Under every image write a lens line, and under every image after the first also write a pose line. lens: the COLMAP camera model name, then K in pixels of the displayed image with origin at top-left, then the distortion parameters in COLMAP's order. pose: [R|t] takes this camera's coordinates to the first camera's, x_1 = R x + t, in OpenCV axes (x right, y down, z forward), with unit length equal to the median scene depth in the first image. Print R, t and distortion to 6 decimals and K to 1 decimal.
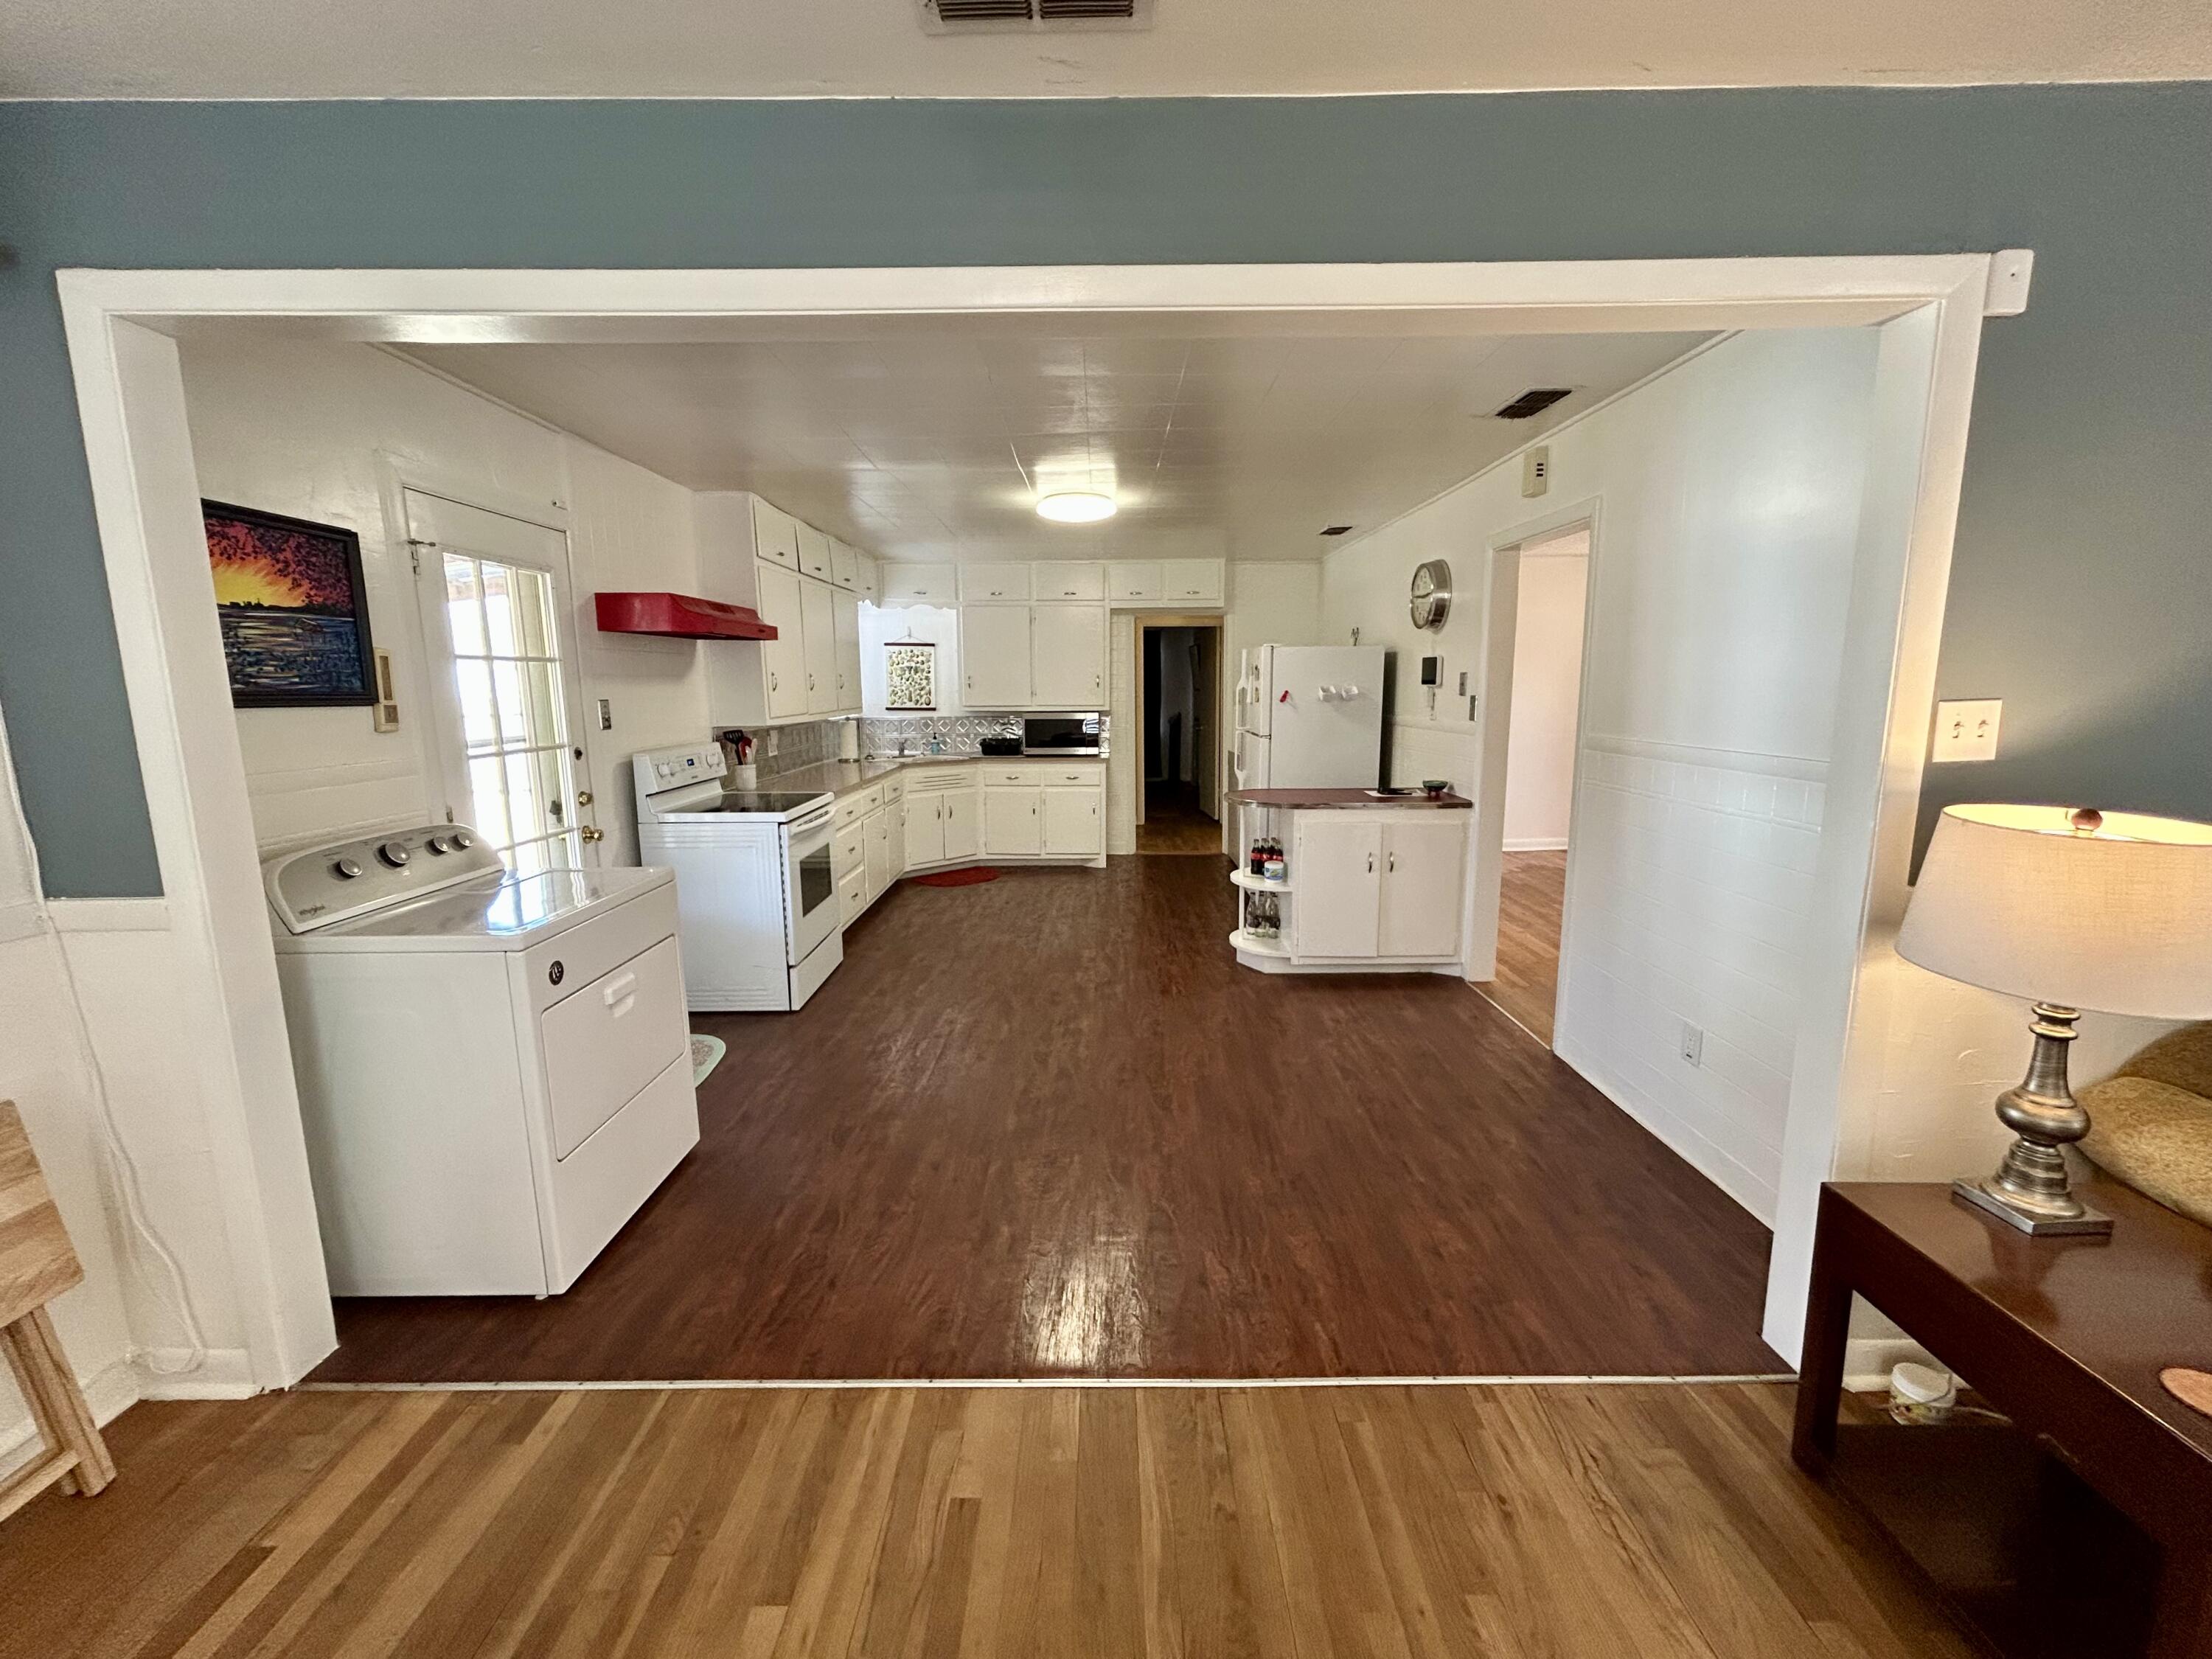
lens RADIAL K [[896.0, 0, 1115.0], [0, 896.0, 824.5], [0, 0, 1]] dist [0.002612, 0.000730]
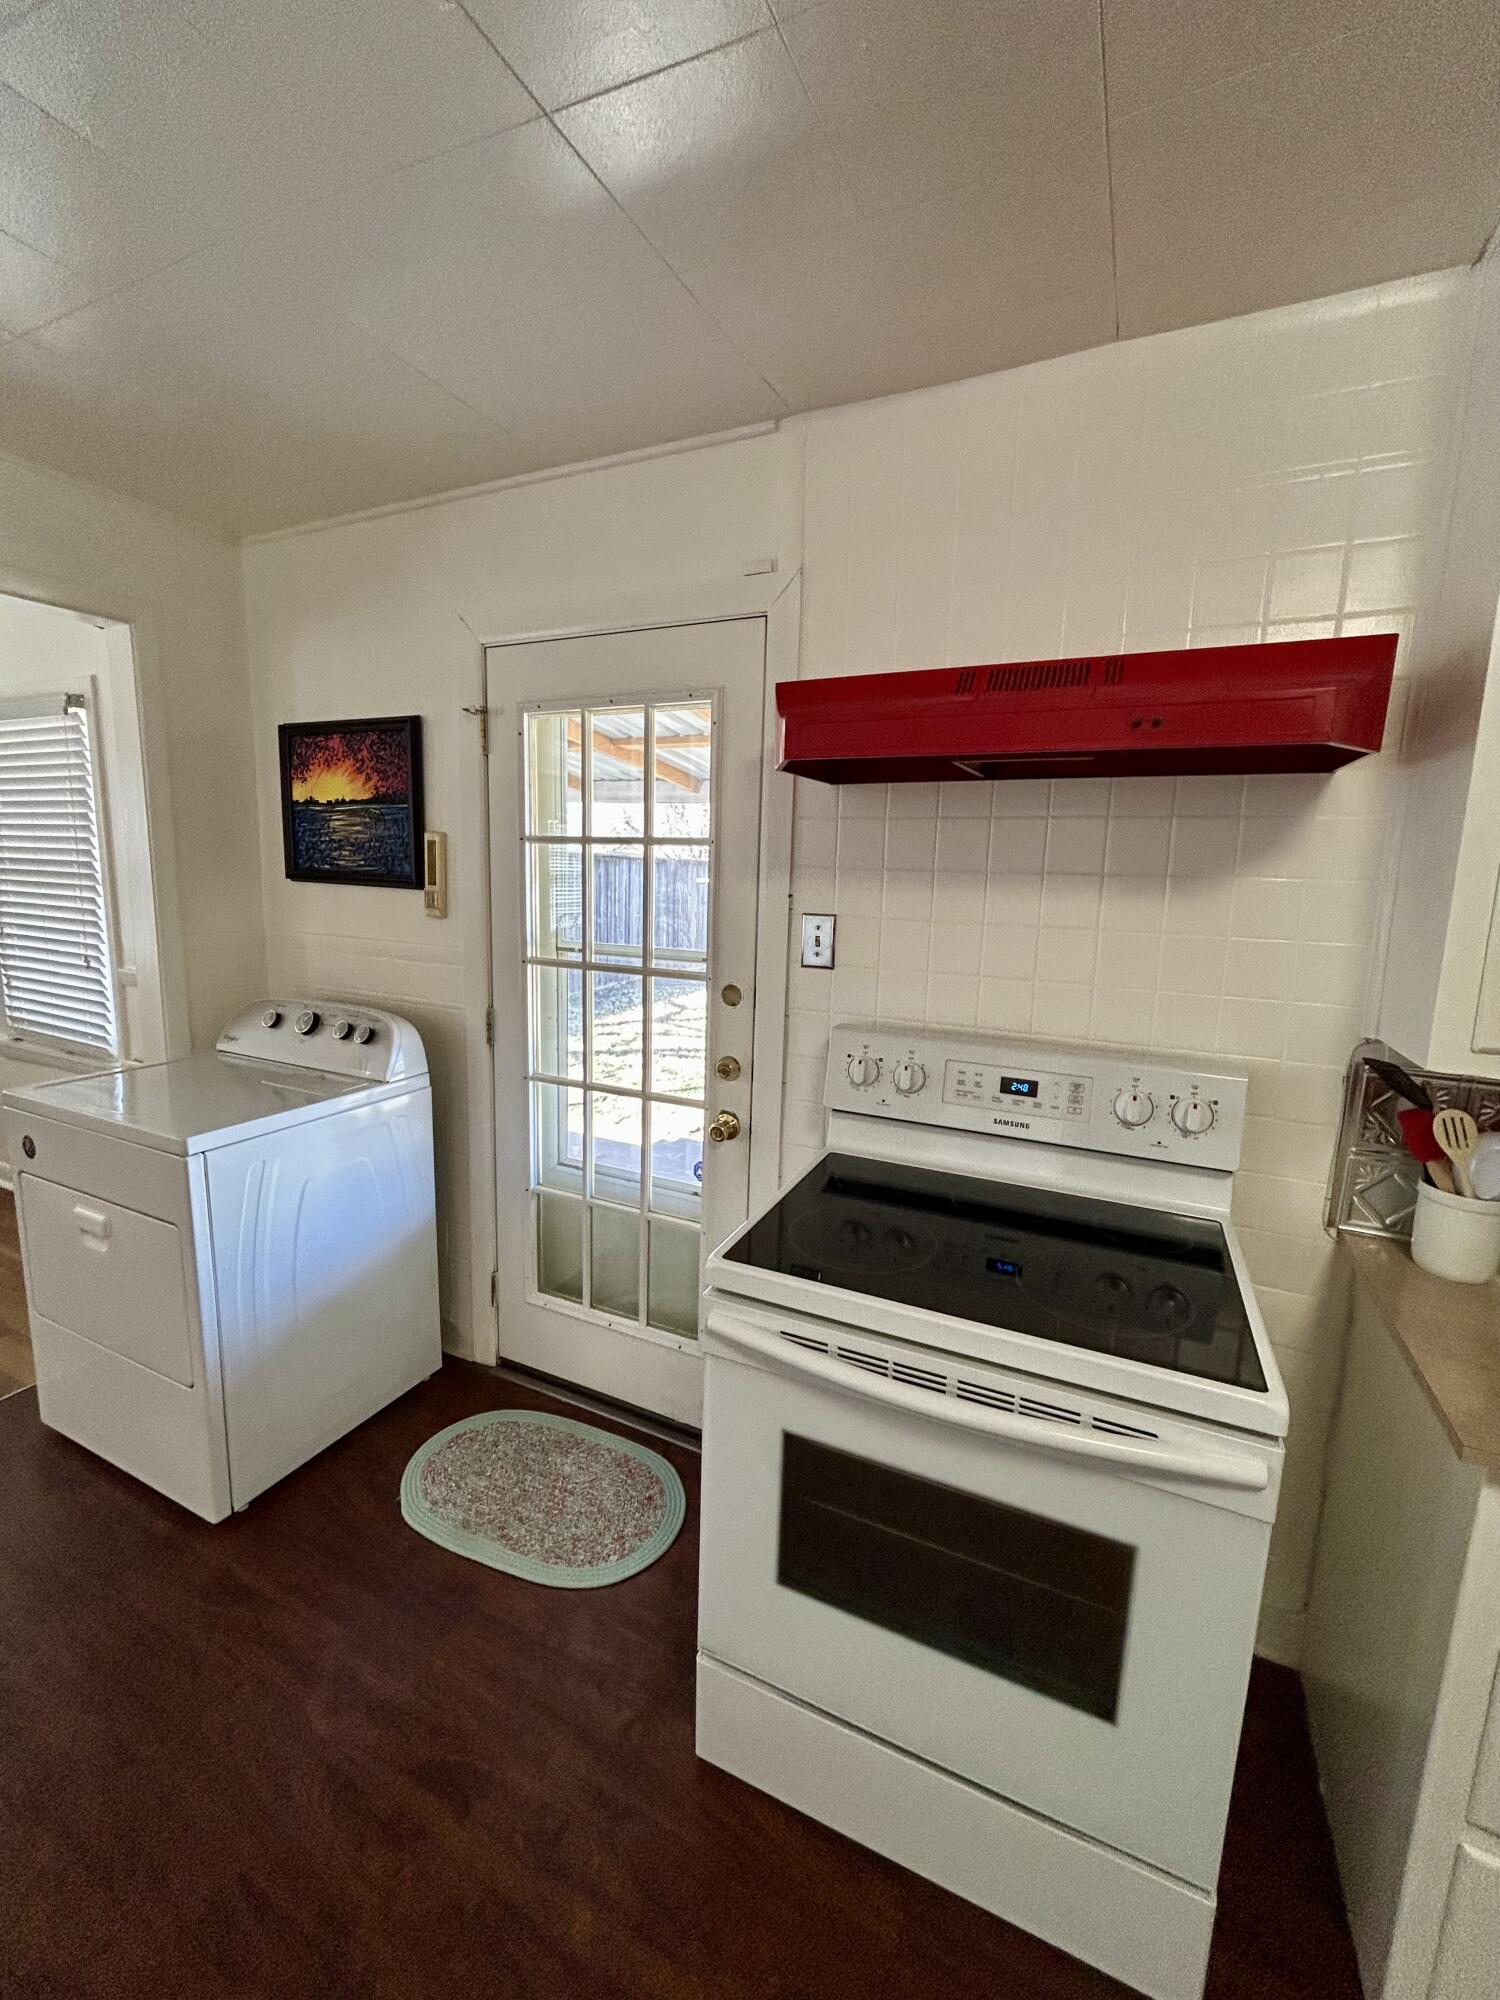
lens RADIAL K [[810.1, 0, 745.3], [0, 810.1, 996.2], [0, 0, 1]] dist [0.002612, 0.000730]
pose [[-0.443332, 0.134391, -0.886226, -0.168352], [-0.166535, 0.959133, 0.228756, -0.300132], [0.880752, 0.249002, -0.402833, 1.797143]]
